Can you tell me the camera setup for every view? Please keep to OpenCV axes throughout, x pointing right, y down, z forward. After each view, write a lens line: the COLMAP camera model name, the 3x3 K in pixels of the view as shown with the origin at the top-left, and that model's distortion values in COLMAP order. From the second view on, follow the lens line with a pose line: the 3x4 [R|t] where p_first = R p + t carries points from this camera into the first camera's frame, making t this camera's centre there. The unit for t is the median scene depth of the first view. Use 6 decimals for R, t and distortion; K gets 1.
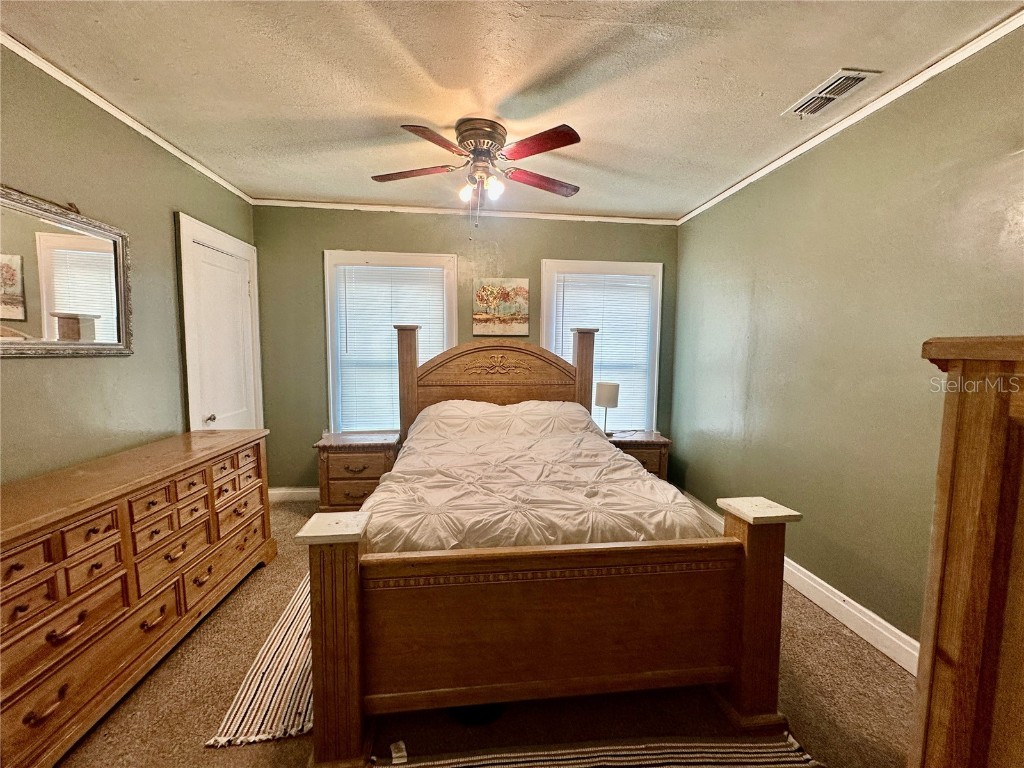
lens RADIAL K [[409.7, 0, 514.7], [0, 409.7, 382.7], [0, 0, 1]] dist [-0.002791, 0.001311]
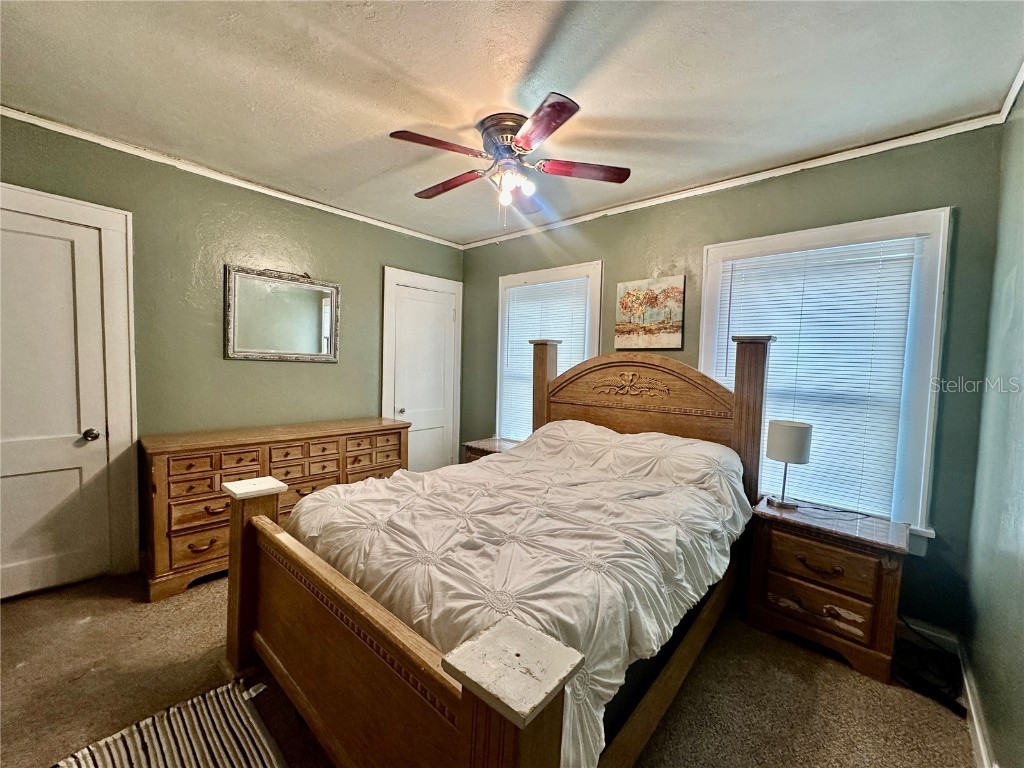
lens RADIAL K [[409.7, 0, 511.9], [0, 409.7, 384.3], [0, 0, 1]] dist [-0.002791, 0.001311]
pose [[0.665576, 0.048948, -0.744724, 0.418137], [-0.086716, 0.996160, -0.012025, -0.013171], [0.741276, 0.072583, 0.667265, 0.276745]]
